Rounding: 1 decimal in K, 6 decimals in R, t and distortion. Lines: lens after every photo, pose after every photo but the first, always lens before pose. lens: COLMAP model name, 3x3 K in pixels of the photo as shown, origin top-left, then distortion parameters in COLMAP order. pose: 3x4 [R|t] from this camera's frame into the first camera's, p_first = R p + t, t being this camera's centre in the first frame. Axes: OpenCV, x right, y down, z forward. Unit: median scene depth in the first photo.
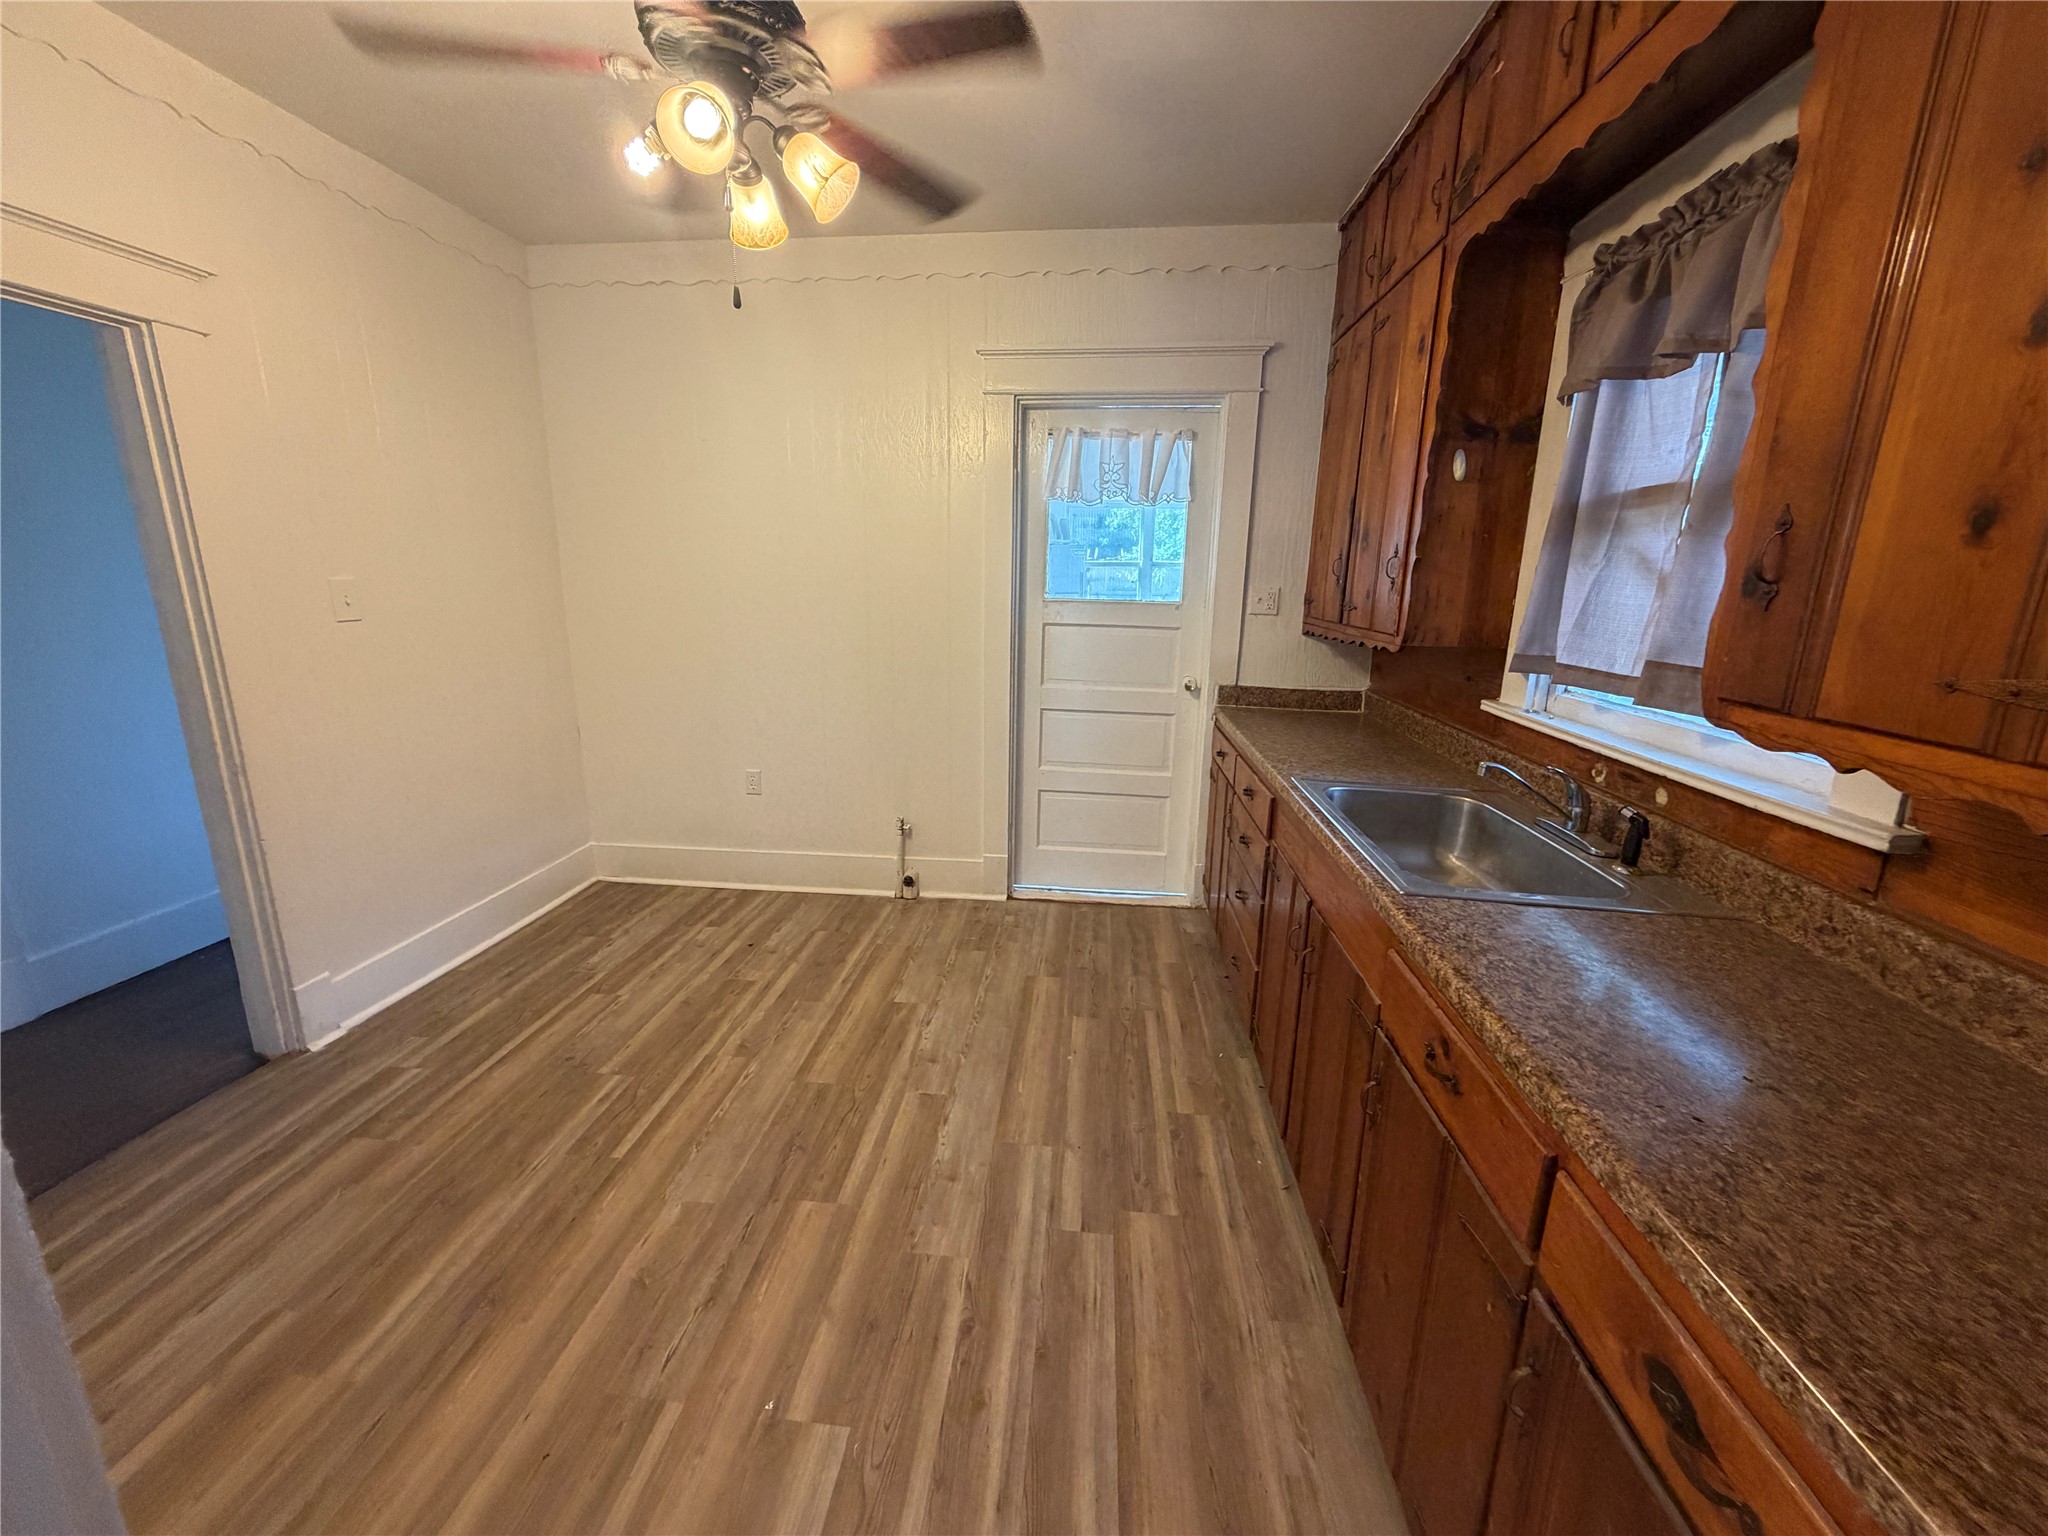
lens RADIAL K [[812.4, 0, 1024.0], [0, 812.4, 768.0], [0, 0, 1]] dist [-0.016256, 0.000001]
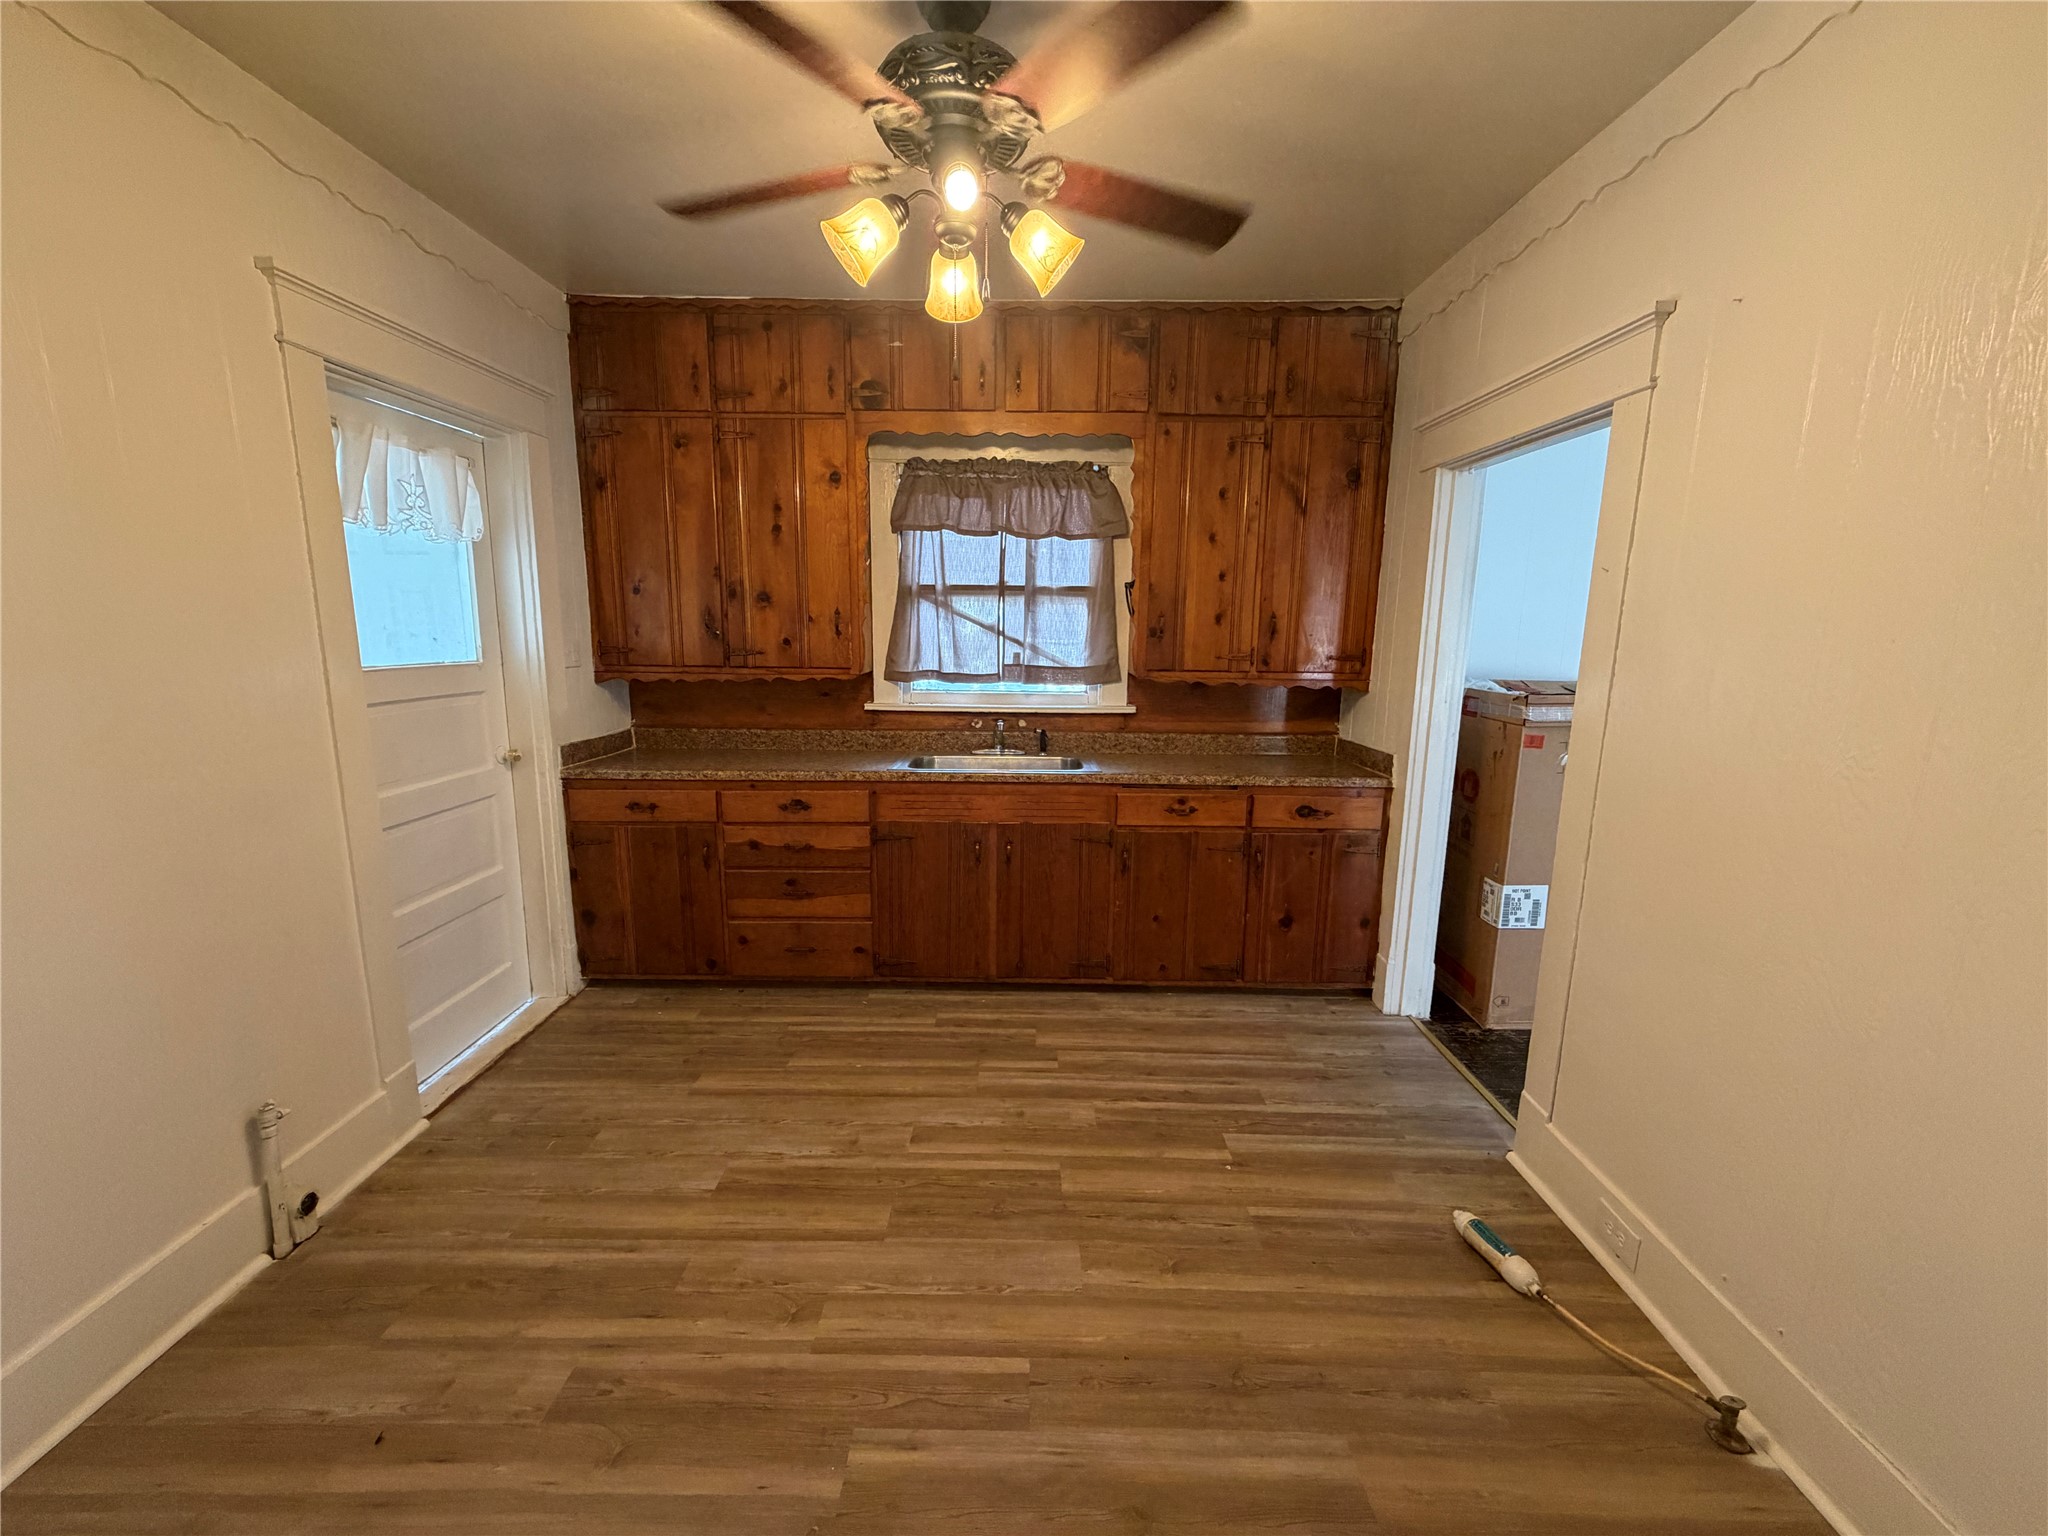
lens RADIAL K [[812.4, 0, 1024.0], [0, 812.4, 768.0], [0, 0, 1]] dist [-0.016256, 0.000001]
pose [[-0.088790, -0.196821, 0.976411, -1.106085], [0.222171, 0.951672, 0.212037, -0.245777], [-0.970956, 0.235757, -0.040771, 0.841096]]
